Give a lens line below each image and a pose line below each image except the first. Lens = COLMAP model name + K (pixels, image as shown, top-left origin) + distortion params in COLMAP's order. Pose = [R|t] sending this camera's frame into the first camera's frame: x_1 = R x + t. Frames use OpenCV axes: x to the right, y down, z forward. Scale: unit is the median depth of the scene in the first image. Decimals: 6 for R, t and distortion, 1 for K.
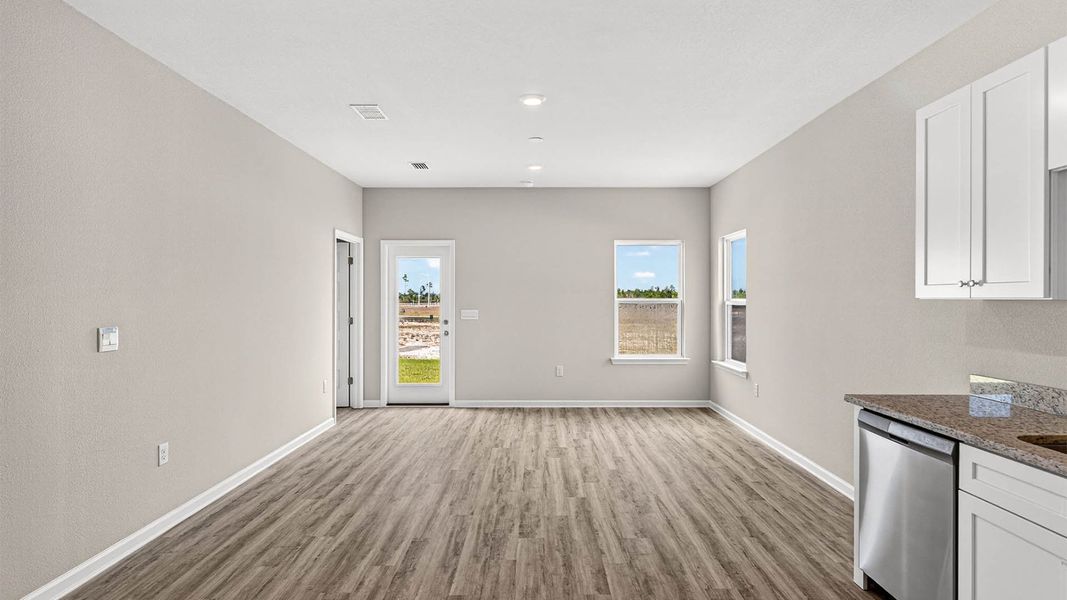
lens RADIAL K [[547.8, 0, 541.2], [0, 547.8, 298.5], [0, 0, 1]] dist [-0.030870, 0.000250]
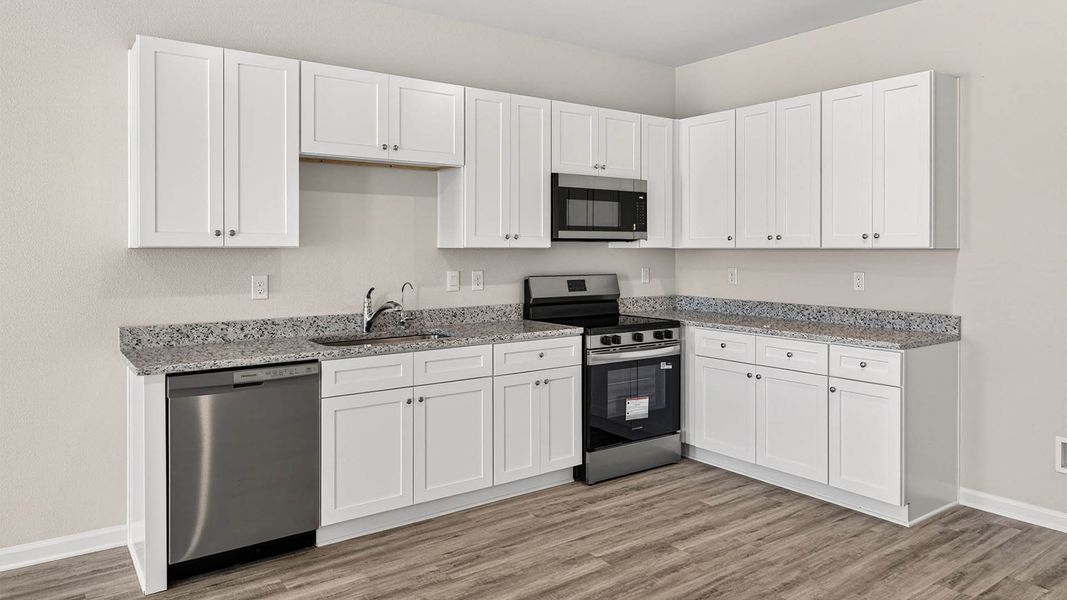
lens RADIAL K [[701.4, 0, 545.2], [0, 701.4, 254.3], [0, 0, 1]] dist [-0.002482, -0.003827]
pose [[-0.593965, -0.004932, 0.804476, -0.478685], [-0.000516, 0.999983, 0.005750, 0.005697], [-0.804491, 0.003000, -0.593958, 0.886338]]
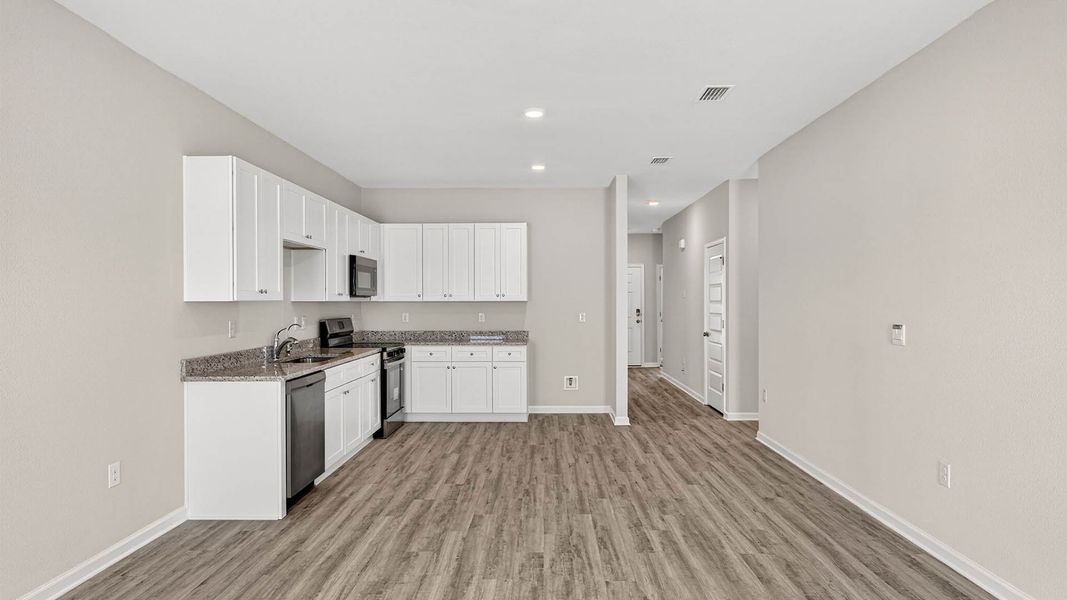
lens RADIAL K [[603.0, 0, 549.5], [0, 603.0, 301.6], [0, 0, 1]] dist [-0.035930, 0.000242]
pose [[-0.999999, 0.001611, -0.000334, -0.048216], [0.001611, 0.999999, 0.000192, 0.003023], [0.000334, 0.000191, -1.000000, 1.885711]]
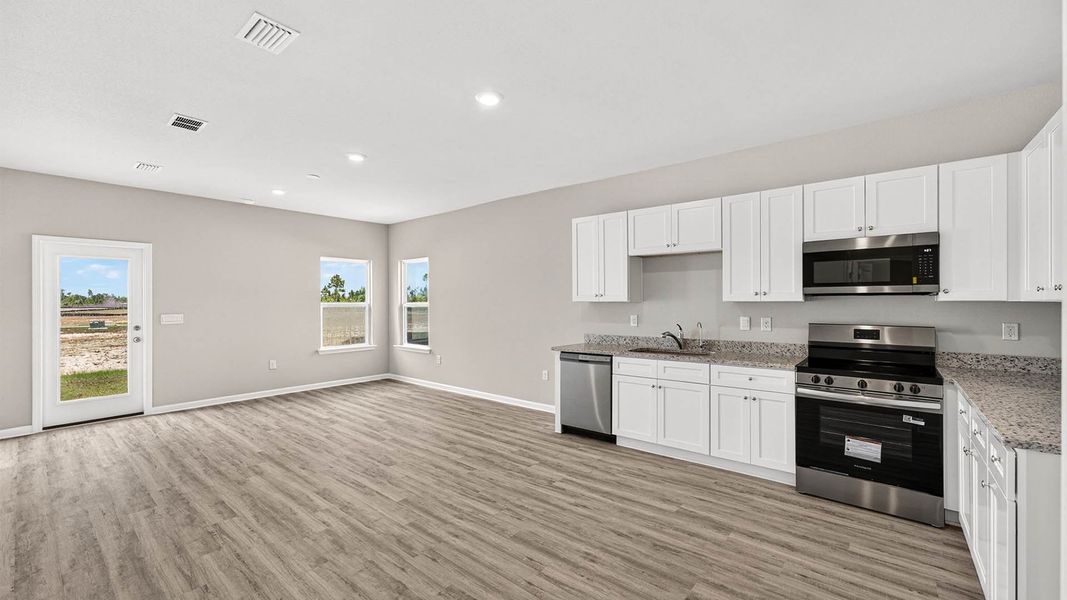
lens RADIAL K [[428.3, 0, 536.7], [0, 428.3, 302.9], [0, 0, 1]] dist [-0.000517, 0.000502]
pose [[0.641749, -0.005095, 0.766897, -0.613113], [0.004220, 0.999986, 0.003113, -0.000900], [-0.766903, 0.001239, 0.641762, -0.038354]]
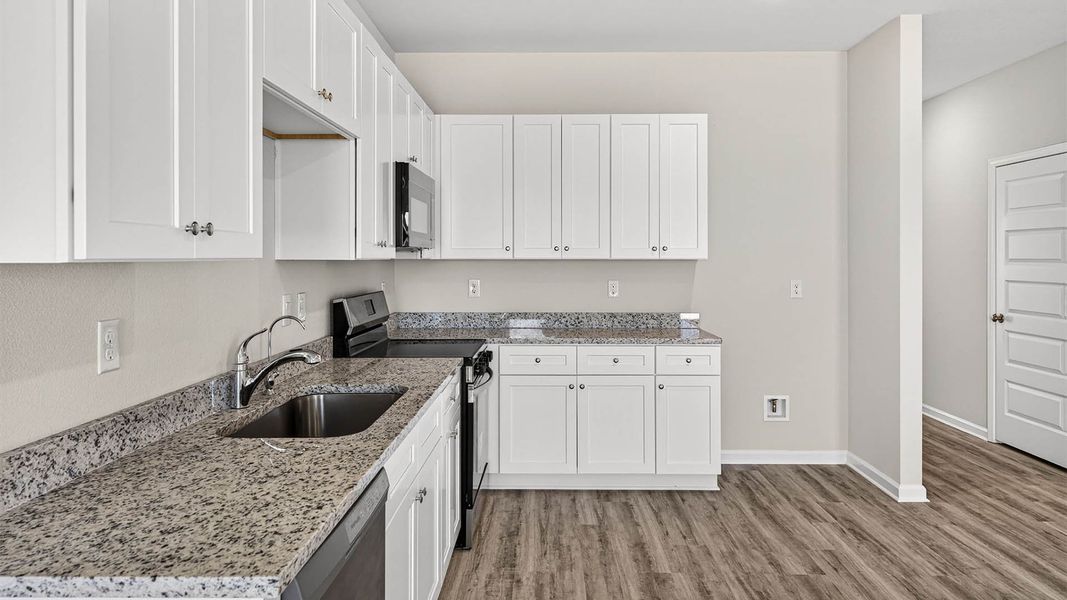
lens RADIAL K [[701.4, 0, 545.2], [0, 701.4, 254.3], [0, 0, 1]] dist [-0.002482, -0.003827]
pose [[-0.999920, 0.000168, 0.012627, 0.317094], [0.000107, 0.999988, -0.004797, -0.000755], [-0.012628, -0.004795, -0.999909, 1.095395]]
